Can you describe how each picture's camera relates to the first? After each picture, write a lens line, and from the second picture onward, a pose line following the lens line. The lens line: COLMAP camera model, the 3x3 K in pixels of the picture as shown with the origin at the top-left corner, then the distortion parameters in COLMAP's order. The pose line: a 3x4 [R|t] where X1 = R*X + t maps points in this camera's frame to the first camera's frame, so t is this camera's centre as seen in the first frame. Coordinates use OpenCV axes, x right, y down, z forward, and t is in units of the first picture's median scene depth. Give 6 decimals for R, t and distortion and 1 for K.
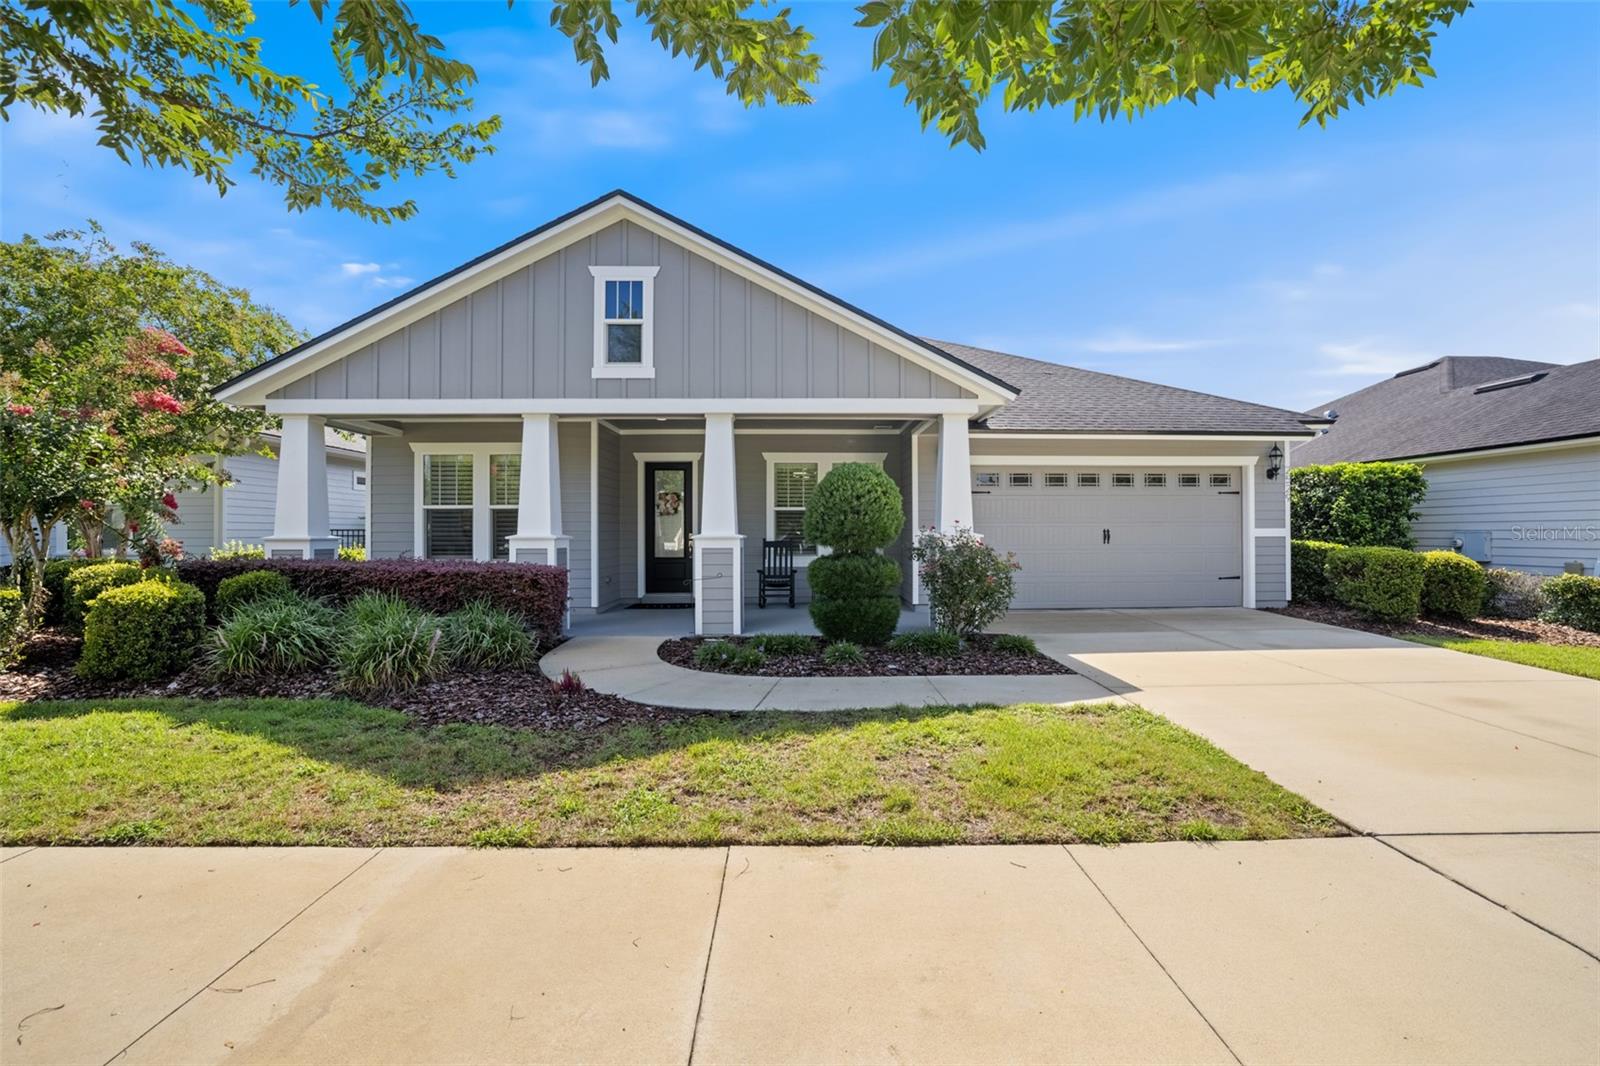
lens RADIAL K [[705.4, 0, 807.3], [0, 705.4, 534.3], [0, 0, 1]] dist [-0.021673, 0.000807]
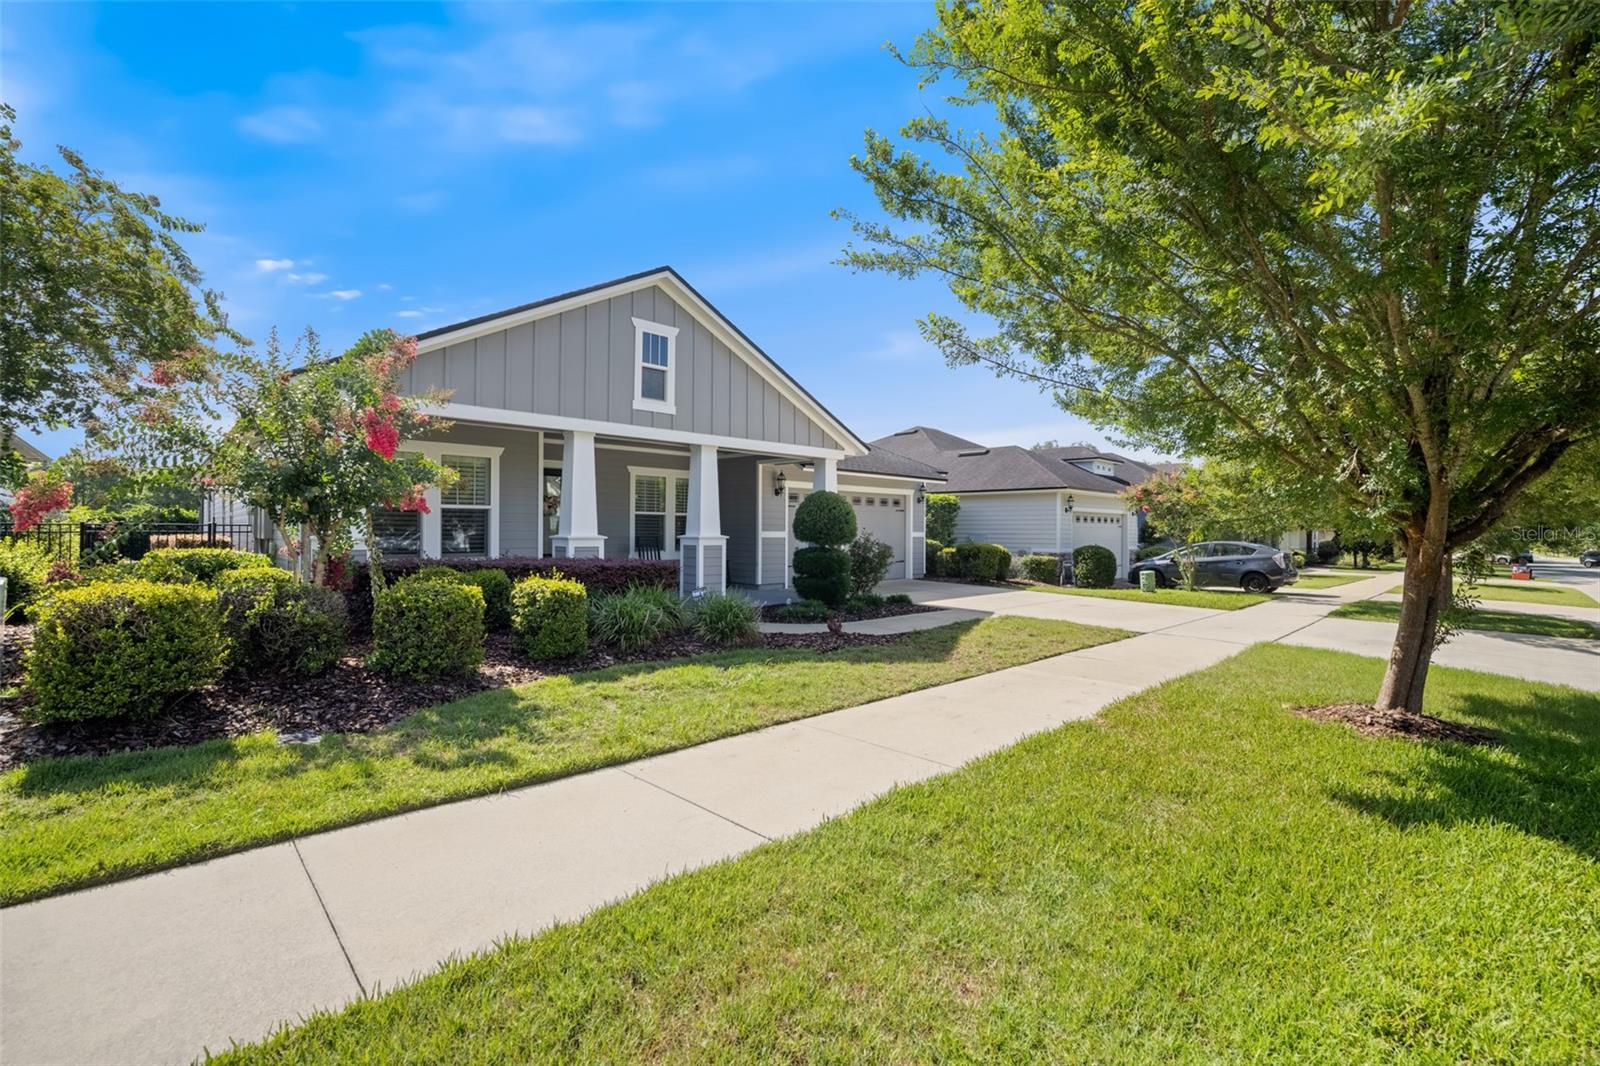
lens RADIAL K [[705.4, 0, 804.1], [0, 705.4, 540.9], [0, 0, 1]] dist [-0.021673, 0.000807]
pose [[0.740233, -0.001923, 0.672347, -0.909742], [-0.007461, 0.999911, 0.011073, -0.005446], [-0.672309, -0.013213, 0.740153, -0.120785]]
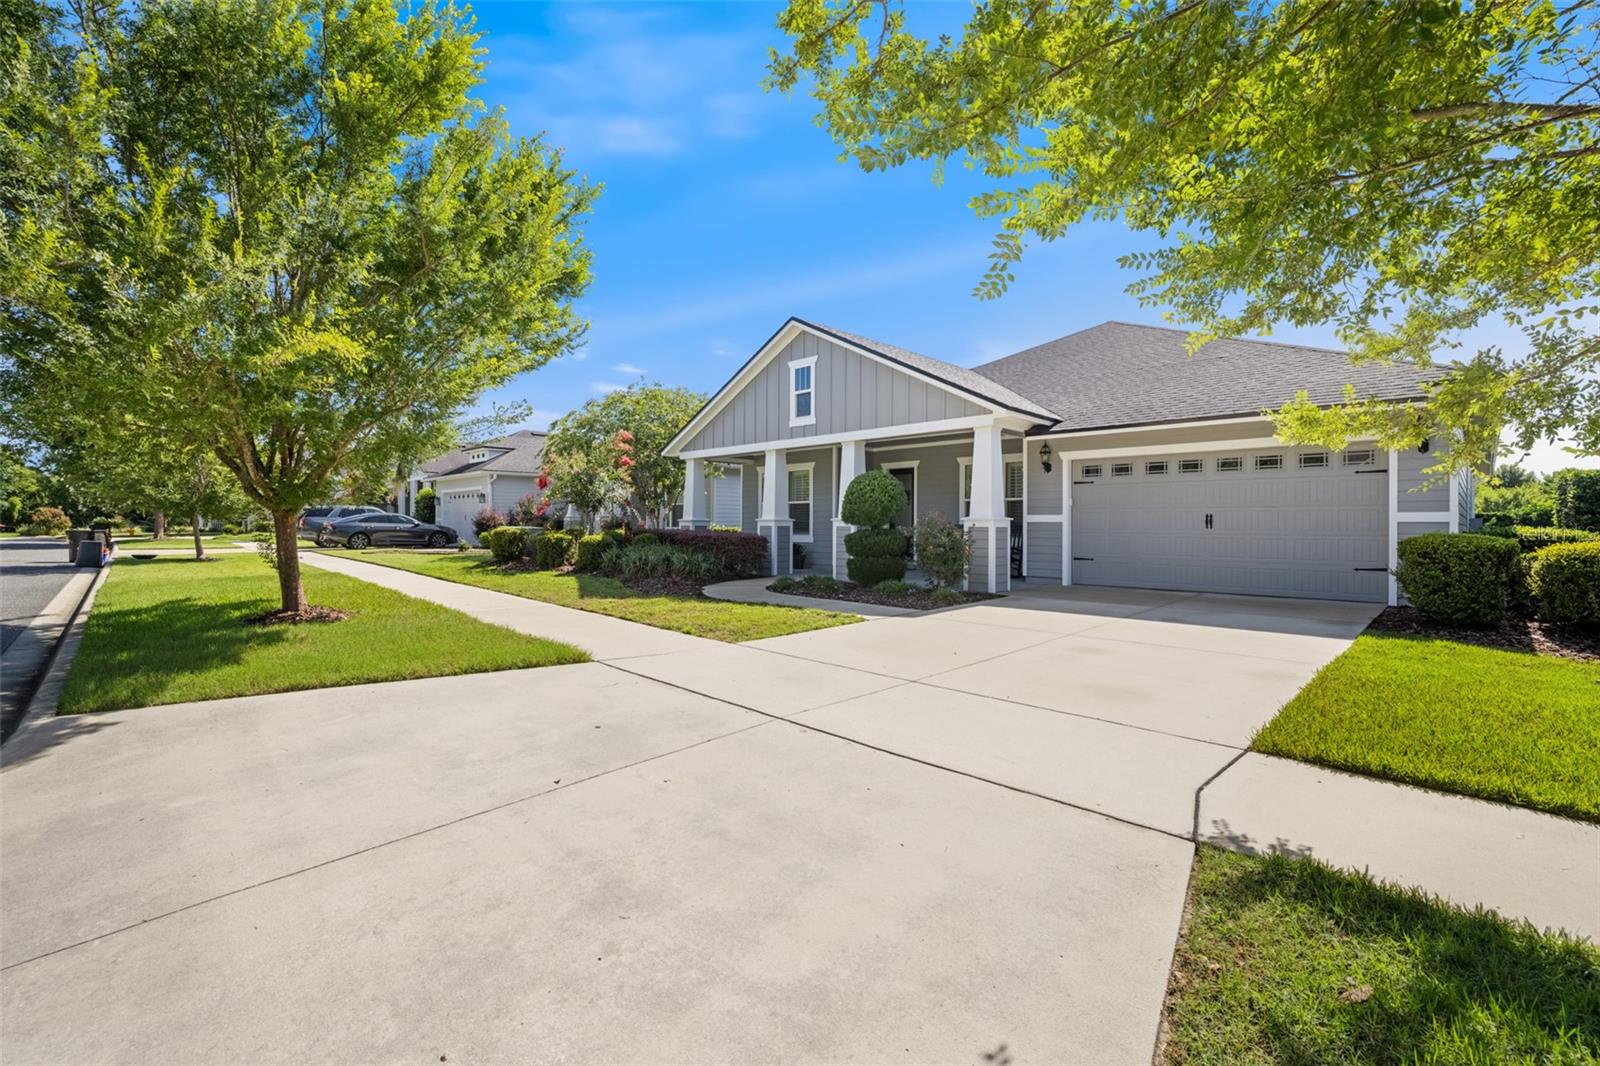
lens RADIAL K [[705.4, 0, 811.0], [0, 705.4, 520.9], [0, 0, 1]] dist [-0.021673, 0.000807]
pose [[0.680849, 0.001939, -0.732421, 0.982820], [-0.007345, 0.999964, -0.004181, 0.013358], [0.732387, 0.008227, 0.680839, -0.129556]]
